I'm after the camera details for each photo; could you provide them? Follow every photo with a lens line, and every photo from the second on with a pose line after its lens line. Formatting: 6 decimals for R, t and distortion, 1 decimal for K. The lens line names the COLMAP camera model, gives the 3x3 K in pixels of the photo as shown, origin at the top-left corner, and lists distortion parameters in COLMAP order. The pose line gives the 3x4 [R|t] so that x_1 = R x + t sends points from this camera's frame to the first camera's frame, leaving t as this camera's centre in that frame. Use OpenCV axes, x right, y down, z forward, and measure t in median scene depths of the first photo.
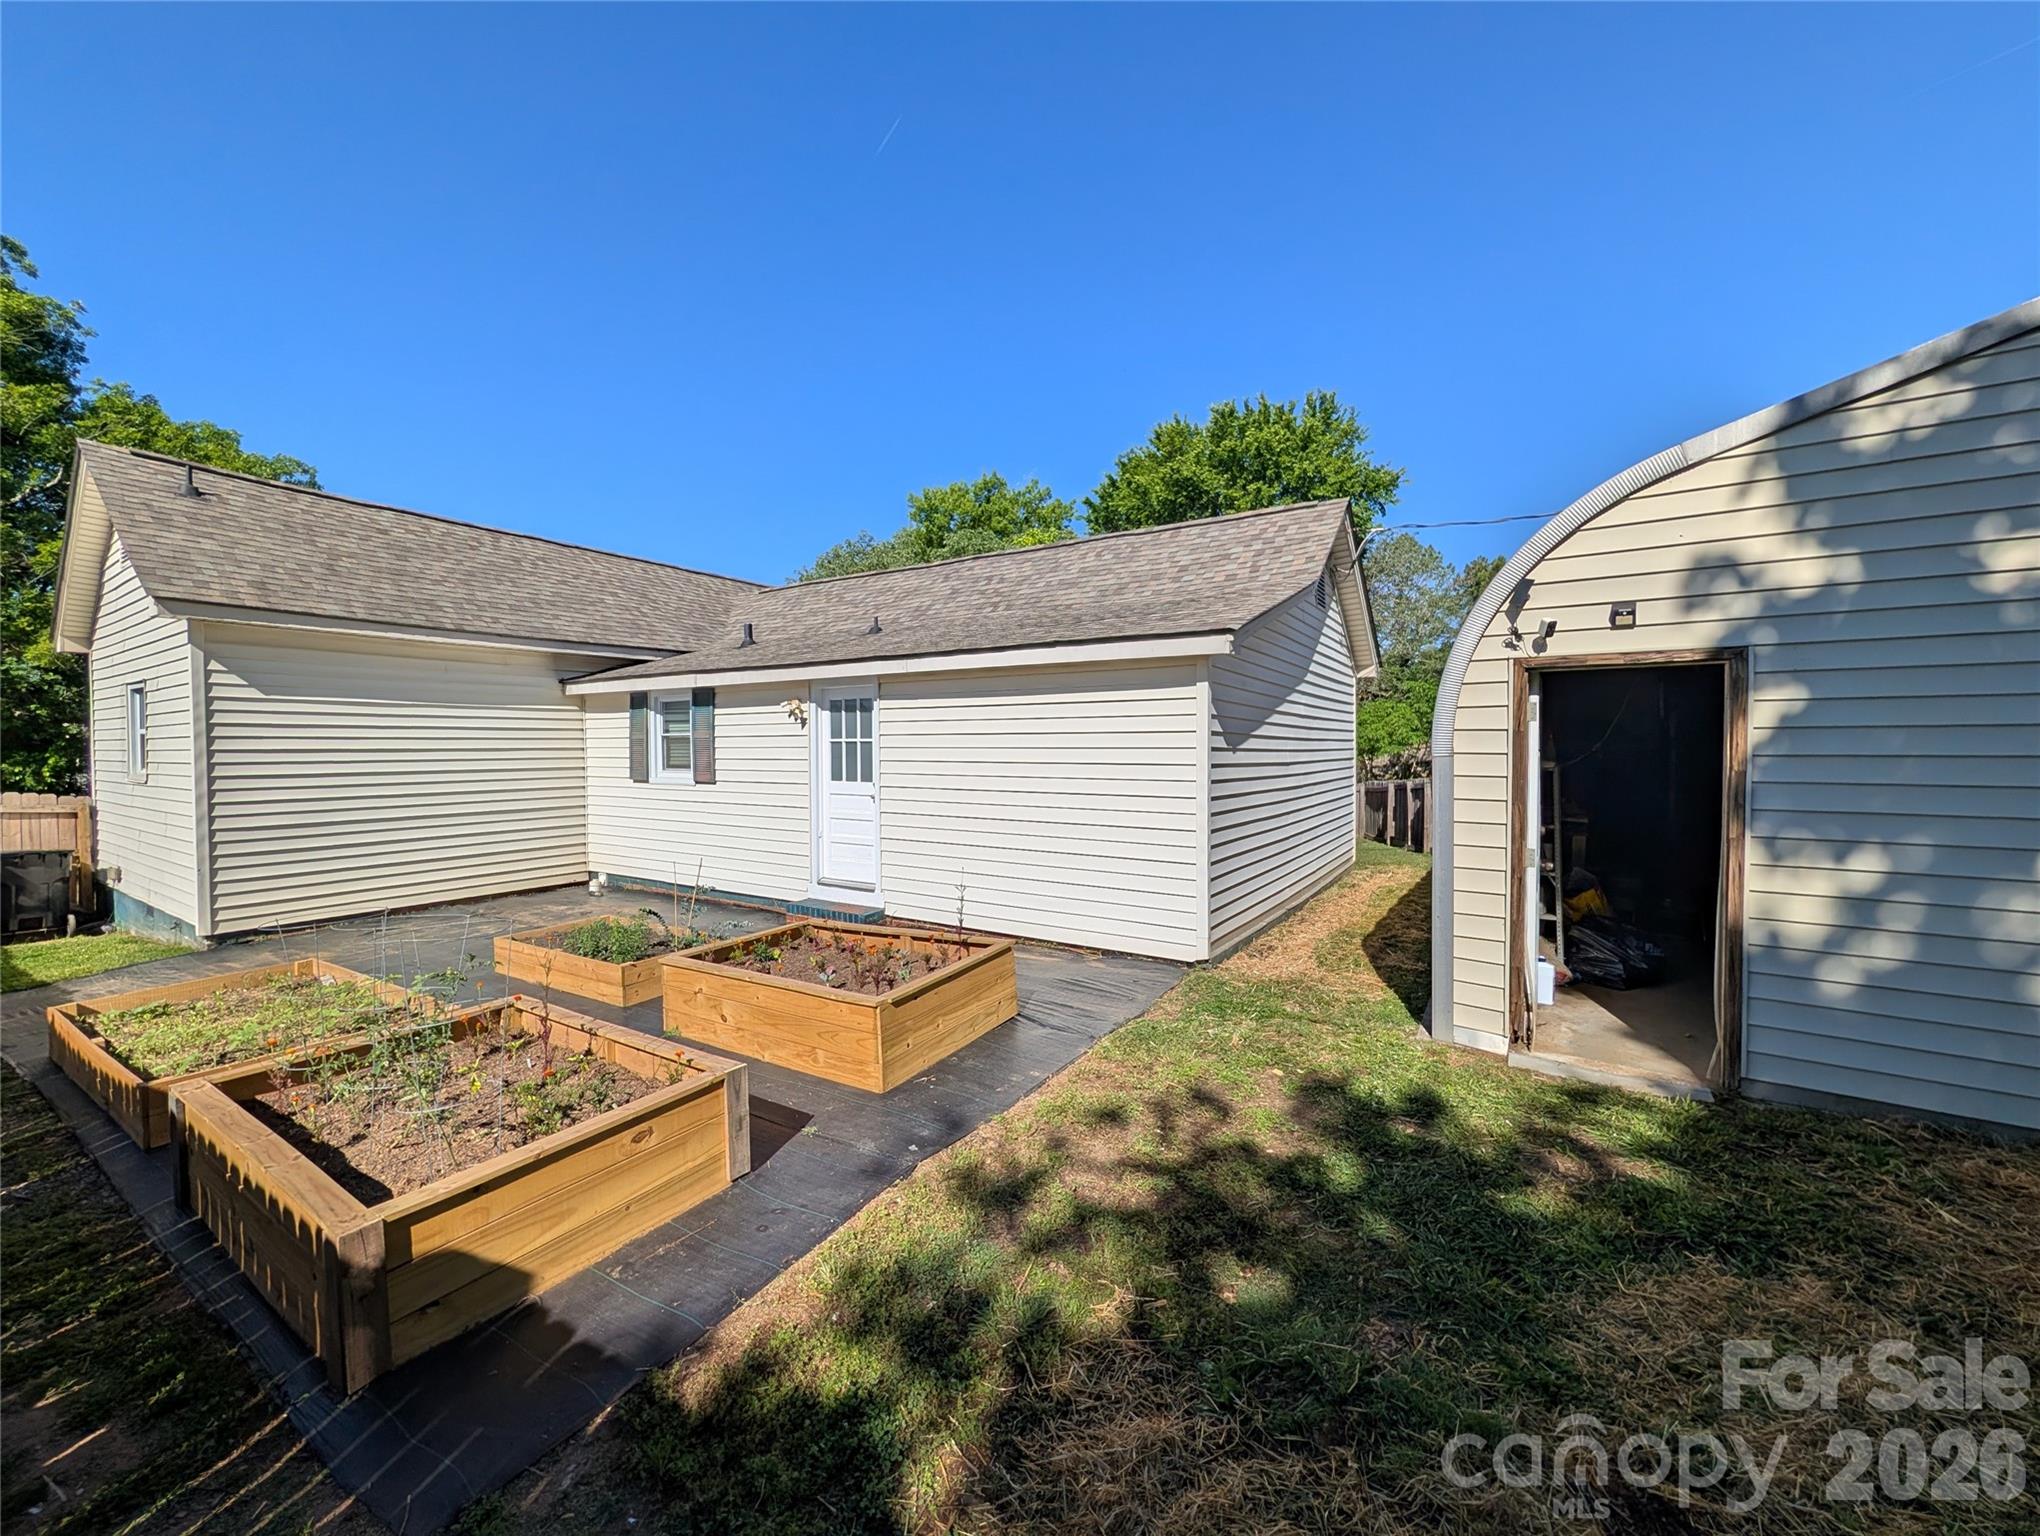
lens RADIAL K [[786.5, 0, 1021.1], [0, 786.5, 762.2], [0, 0, 1]] dist [-0.000745, 0.000535]
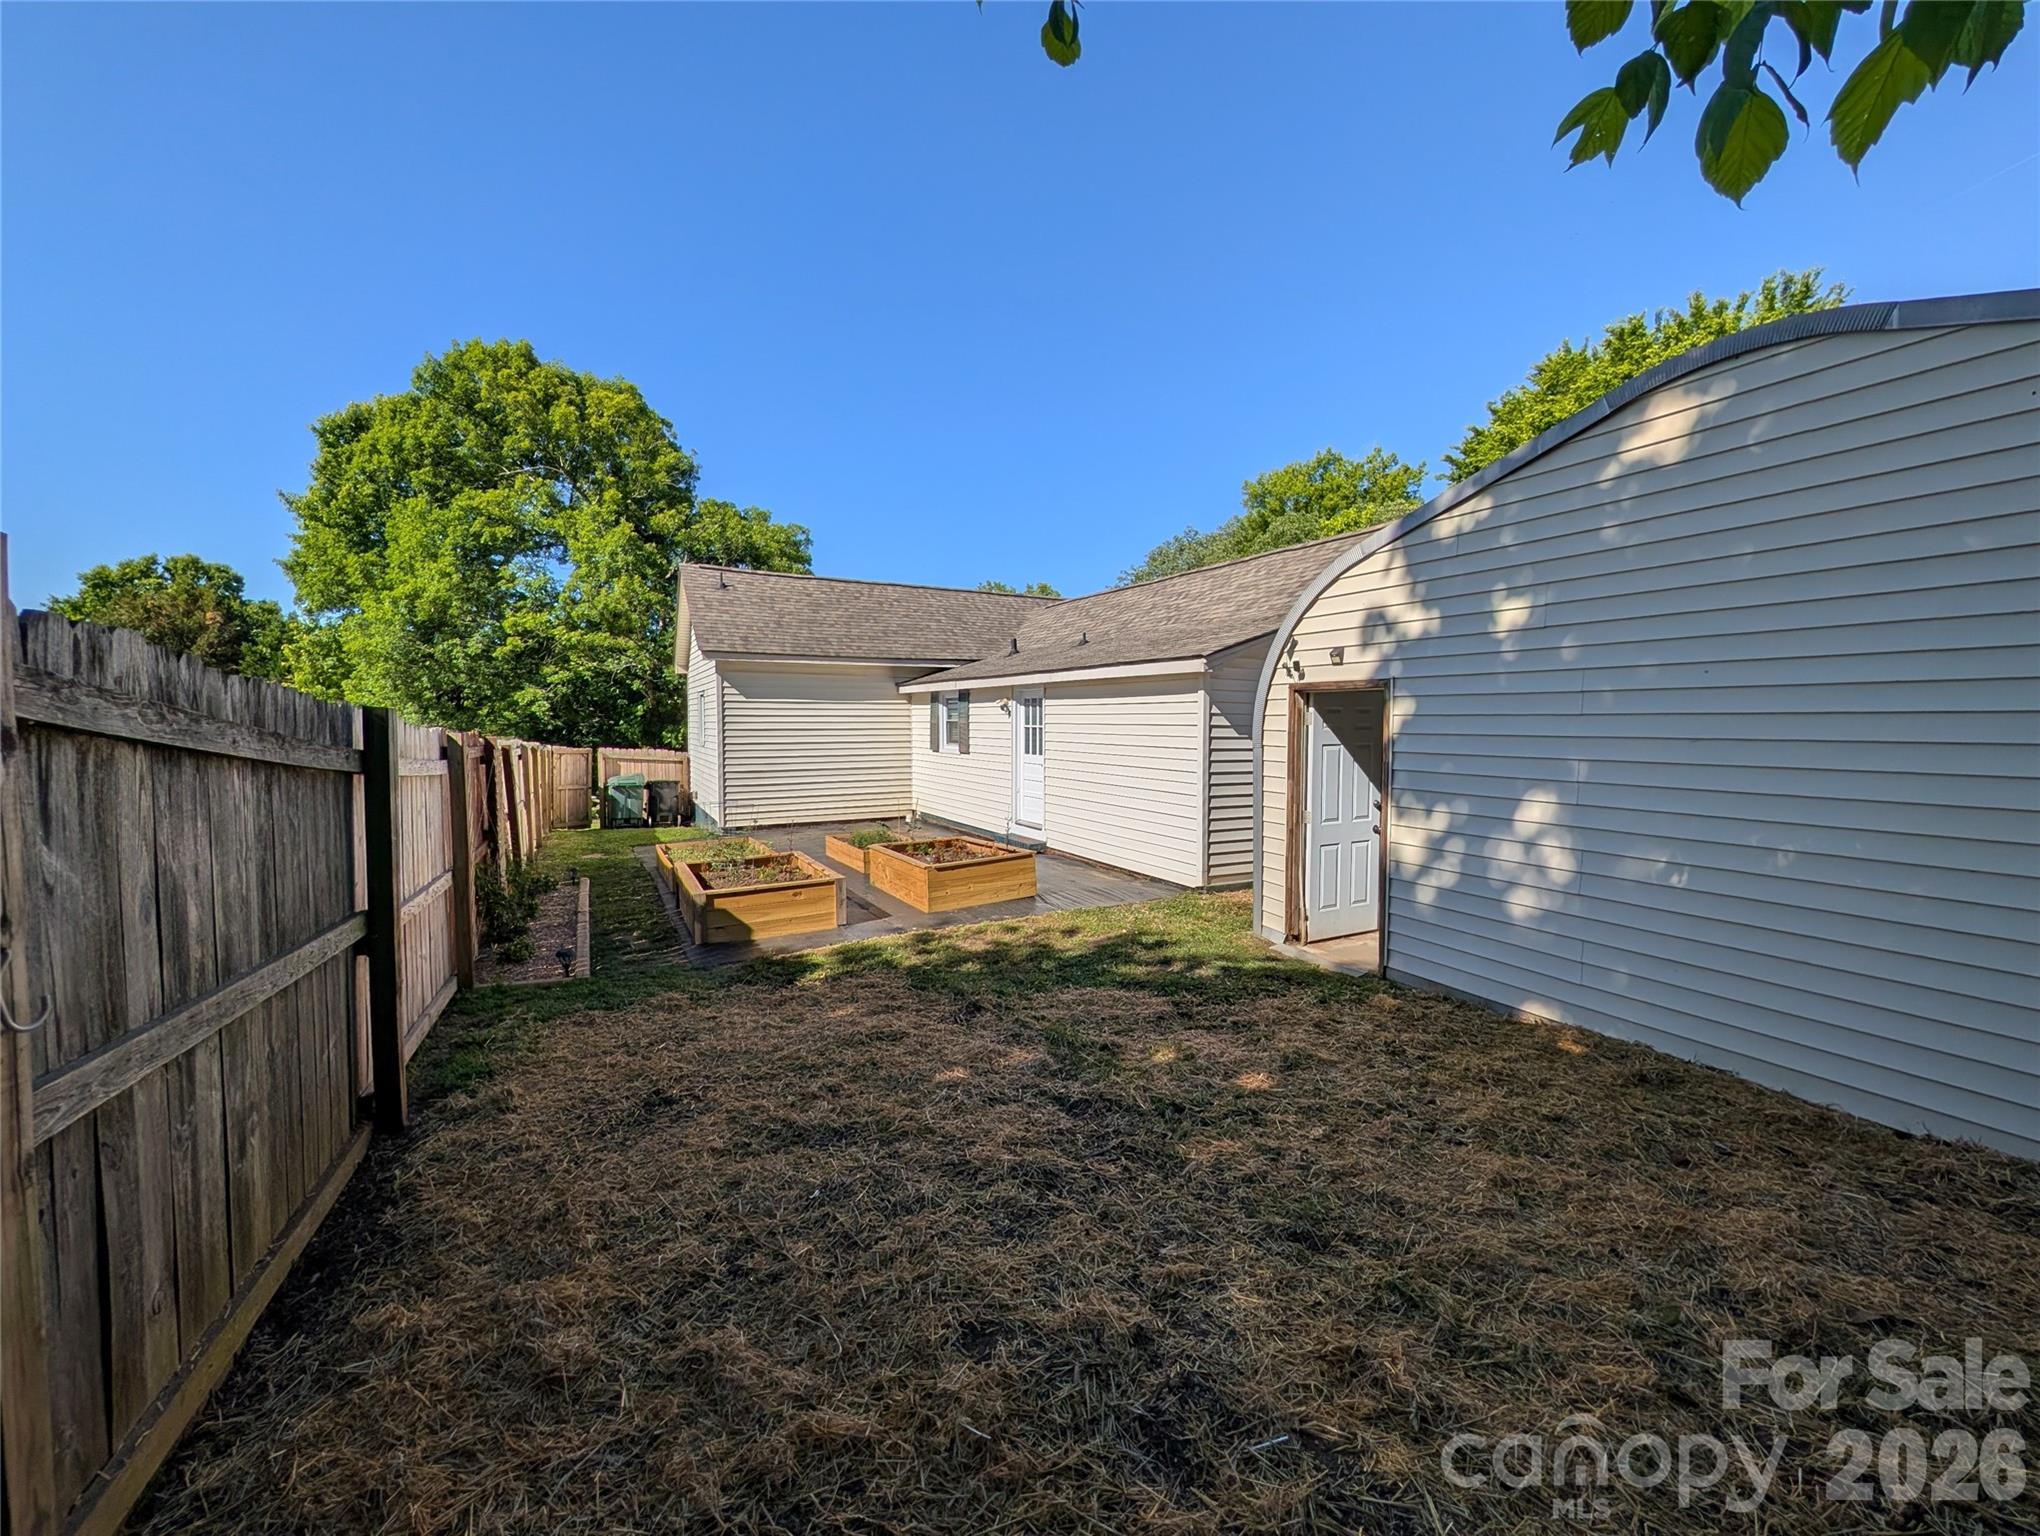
lens RADIAL K [[786.5, 0, 1021.1], [0, 786.5, 762.2], [0, 0, 1]] dist [-0.000745, 0.000535]
pose [[0.878162, 0.029362, -0.477461, 0.445537], [-0.013209, 0.999222, 0.037153, -0.014911], [0.478180, -0.026320, 0.877867, -0.282932]]
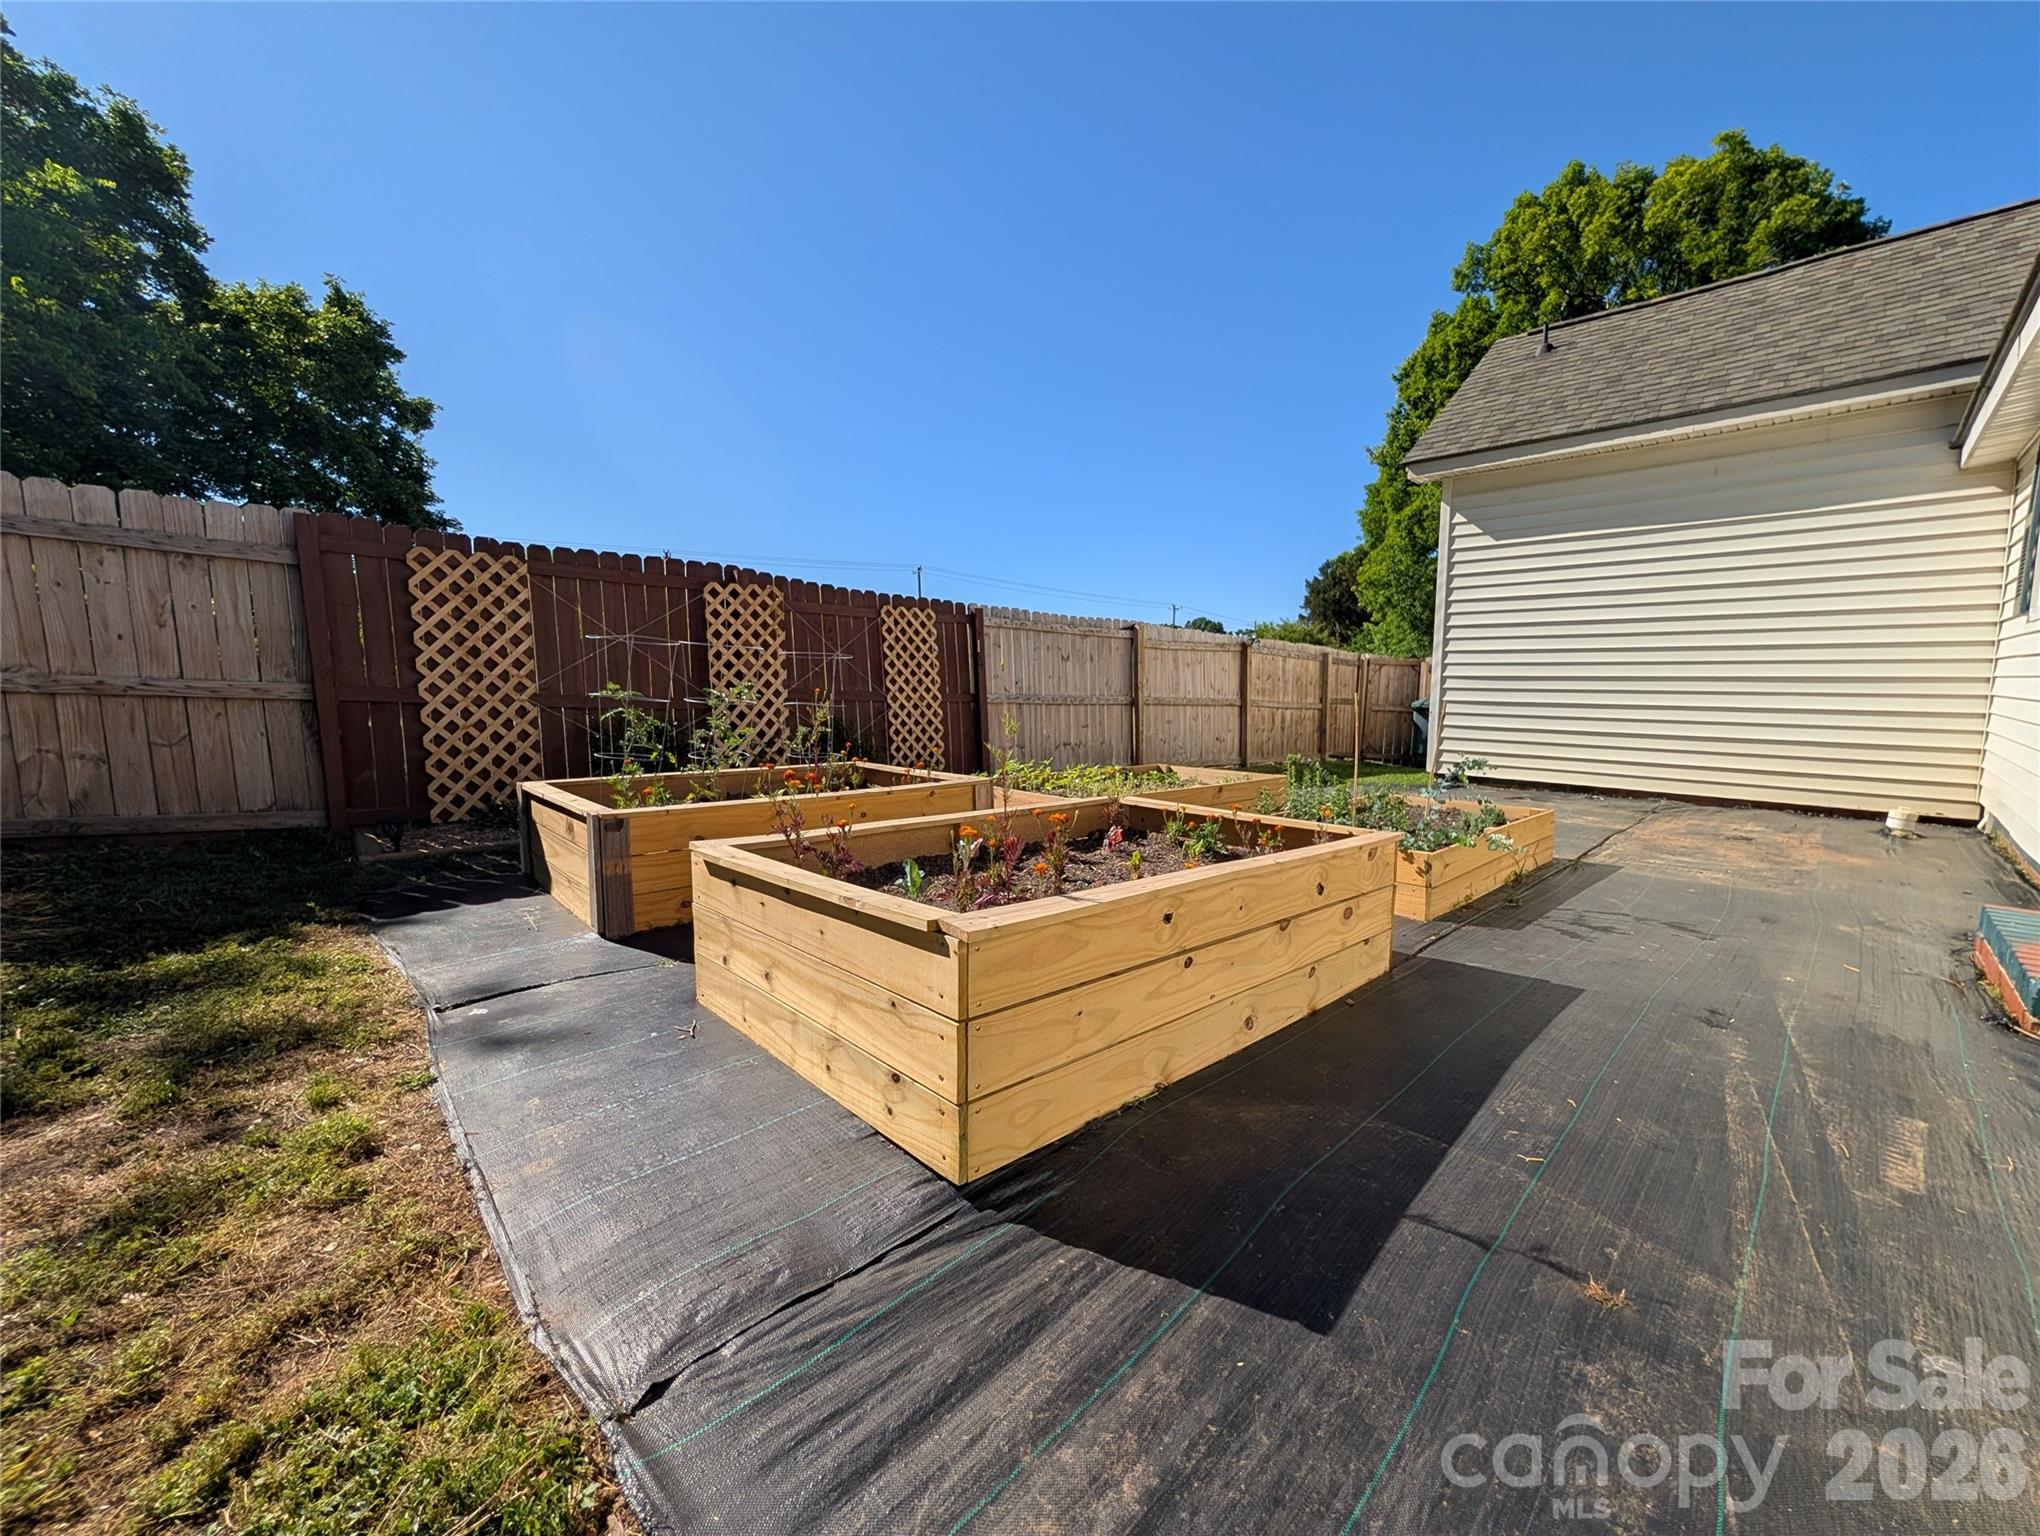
lens RADIAL K [[786.5, 0, 1021.1], [0, 786.5, 762.2], [0, 0, 1]] dist [-0.000745, 0.000535]
pose [[-0.229620, 0.113795, -0.966605, 0.138928], [-0.019760, 0.992392, 0.121525, 0.075775], [0.973080, 0.047005, -0.225624, 0.626269]]
